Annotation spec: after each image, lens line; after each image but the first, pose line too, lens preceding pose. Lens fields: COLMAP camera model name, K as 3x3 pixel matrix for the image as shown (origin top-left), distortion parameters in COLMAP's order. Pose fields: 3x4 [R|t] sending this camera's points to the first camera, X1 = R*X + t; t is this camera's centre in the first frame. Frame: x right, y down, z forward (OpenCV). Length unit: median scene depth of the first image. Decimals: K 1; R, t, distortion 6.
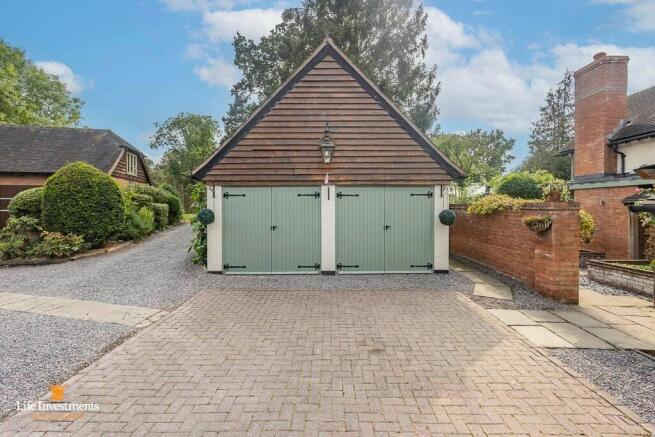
lens RADIAL K [[302.6, 0, 328.4], [0, 302.6, 207.6], [0, 0, 1]] dist [-0.000412, -0.000480]
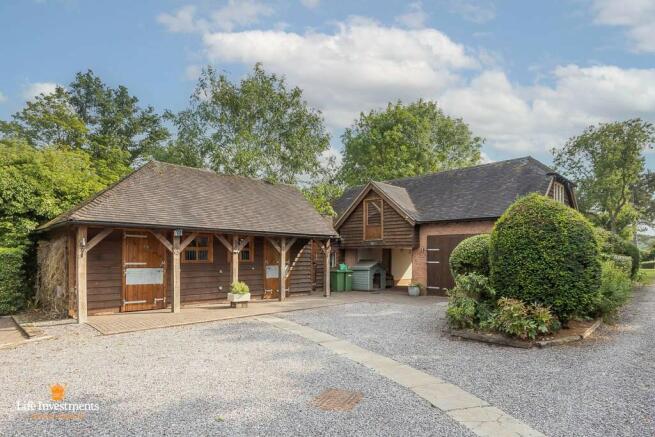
lens RADIAL K [[302.6, 0, 328.4], [0, 302.6, 207.6], [0, 0, 1]] dist [-0.000412, -0.000480]
pose [[0.516968, -0.127759, -0.846417, -0.491841], [-0.010156, 0.987814, -0.155305, -0.011260], [0.855945, 0.088884, 0.509371, 0.266556]]
